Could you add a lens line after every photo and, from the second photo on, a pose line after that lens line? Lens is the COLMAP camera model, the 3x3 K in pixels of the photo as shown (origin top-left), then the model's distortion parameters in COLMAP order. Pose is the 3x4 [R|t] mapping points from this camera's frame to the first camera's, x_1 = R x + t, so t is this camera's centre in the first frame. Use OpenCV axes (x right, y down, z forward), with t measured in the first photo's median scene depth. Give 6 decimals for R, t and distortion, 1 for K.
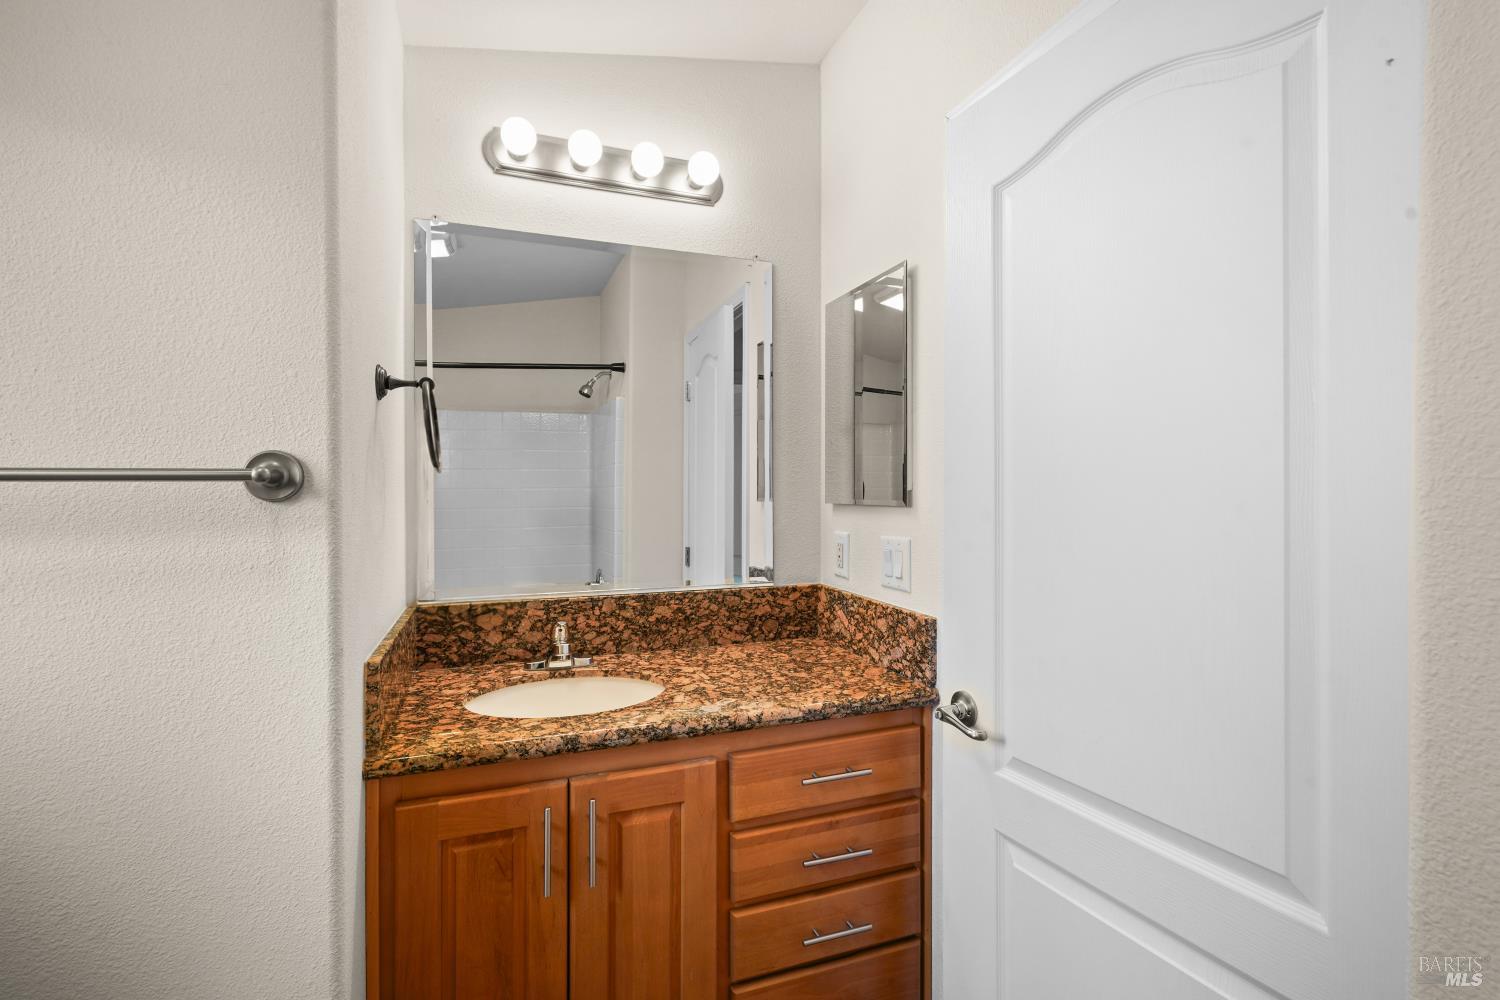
lens RADIAL K [[738.3, 0, 714.4], [0, 738.3, 499.2], [0, 0, 1]] dist [-0.002788, -0.000277]
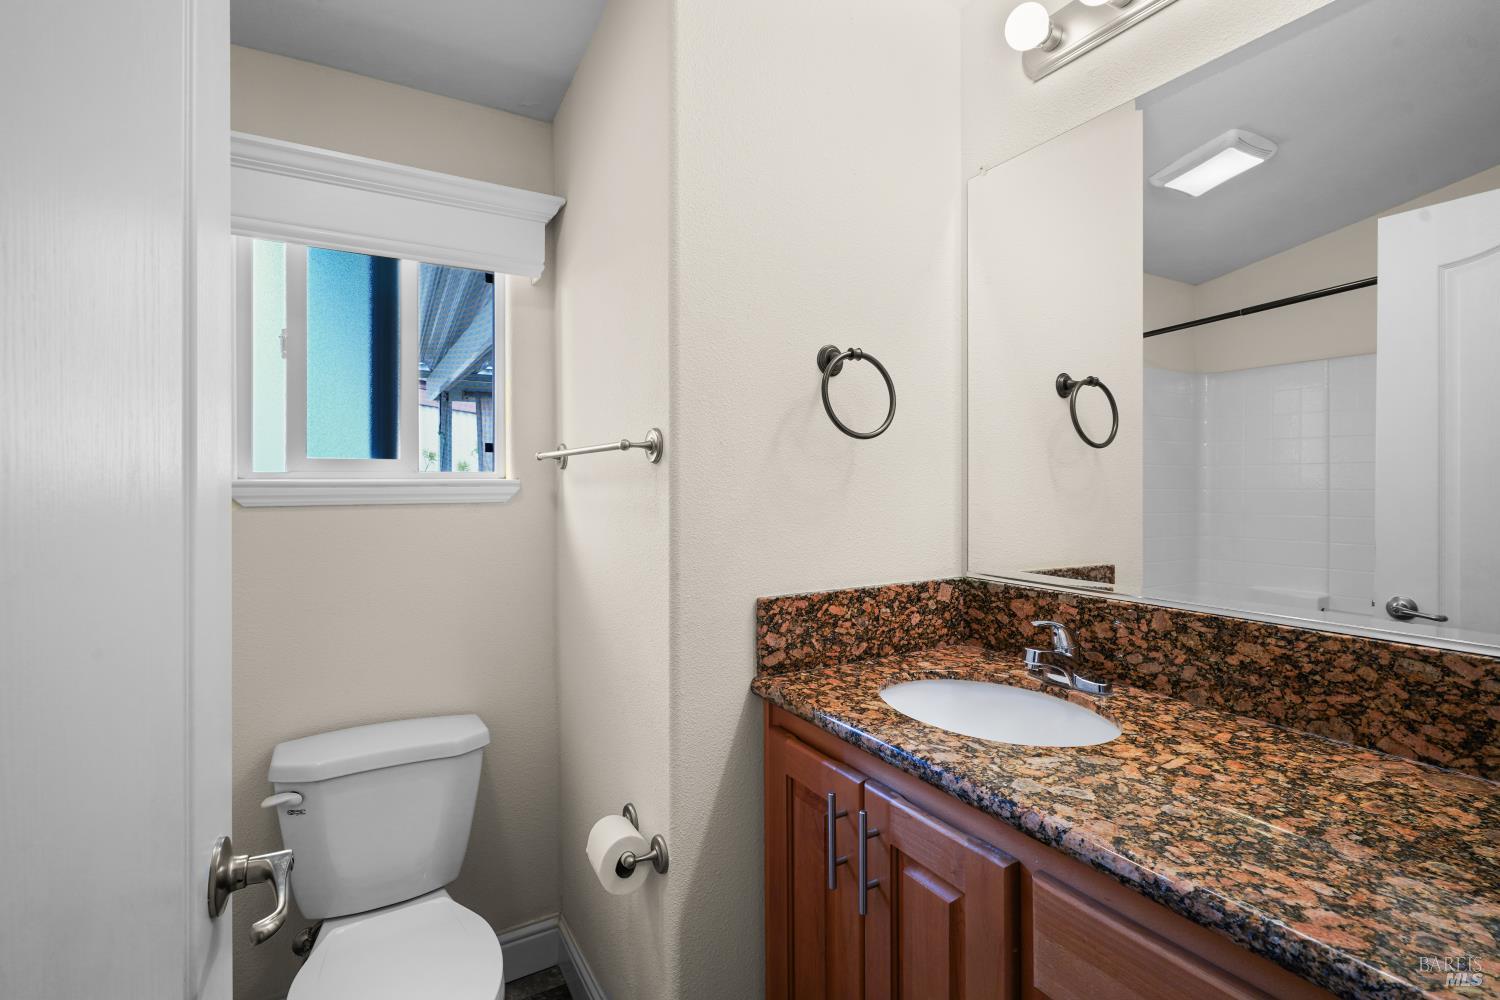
lens RADIAL K [[705.4, 0, 752.6], [0, 705.4, 509.0], [0, 0, 1]] dist [-0.000370, -0.000317]
pose [[0.162003, 0.040313, -0.985966, 0.459861], [-0.014170, 0.999157, 0.038524, 0.023297], [0.986688, 0.007730, 0.162438, 0.567540]]
